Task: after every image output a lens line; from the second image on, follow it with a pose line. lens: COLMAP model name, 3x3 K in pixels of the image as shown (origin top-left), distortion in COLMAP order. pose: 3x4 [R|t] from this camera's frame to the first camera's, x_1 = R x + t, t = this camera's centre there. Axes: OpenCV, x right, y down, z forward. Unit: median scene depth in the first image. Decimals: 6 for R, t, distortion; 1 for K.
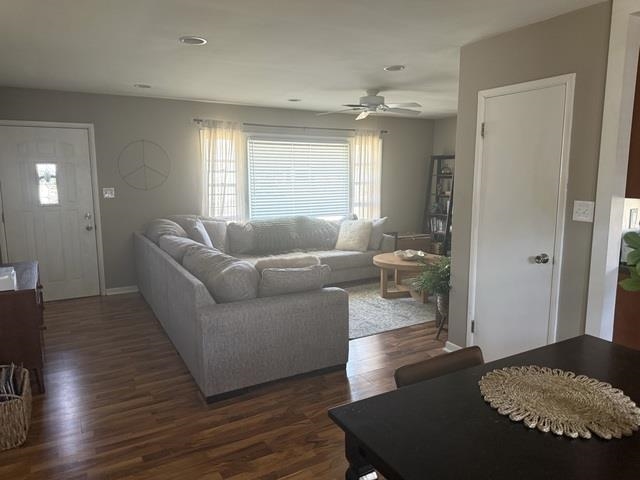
lens RADIAL K [[449.6, 0, 320.6], [0, 449.6, 239.1], [0, 0, 1]] dist [0.013447, -0.006796]
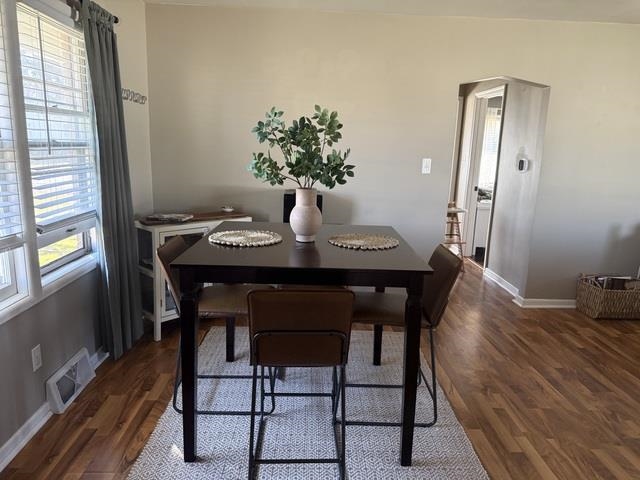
lens RADIAL K [[449.6, 0, 322.8], [0, 449.6, 237.2], [0, 0, 1]] dist [0.013447, -0.006796]
pose [[-0.468025, 0.168260, -0.867549, 1.097338], [-0.157089, 0.950231, 0.269042, -0.081552], [0.869641, 0.262200, -0.418301, 0.784496]]
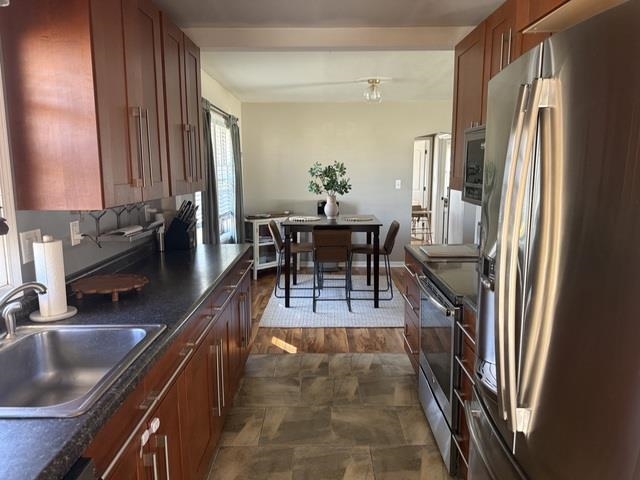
lens RADIAL K [[449.6, 0, 318.7], [0, 449.6, 240.6], [0, 0, 1]] dist [0.013447, -0.006796]
pose [[-0.512142, 0.144433, -0.846670, 2.164314], [-0.116766, 0.964899, 0.235233, -0.211145], [0.850927, 0.219335, -0.477300, 1.356147]]
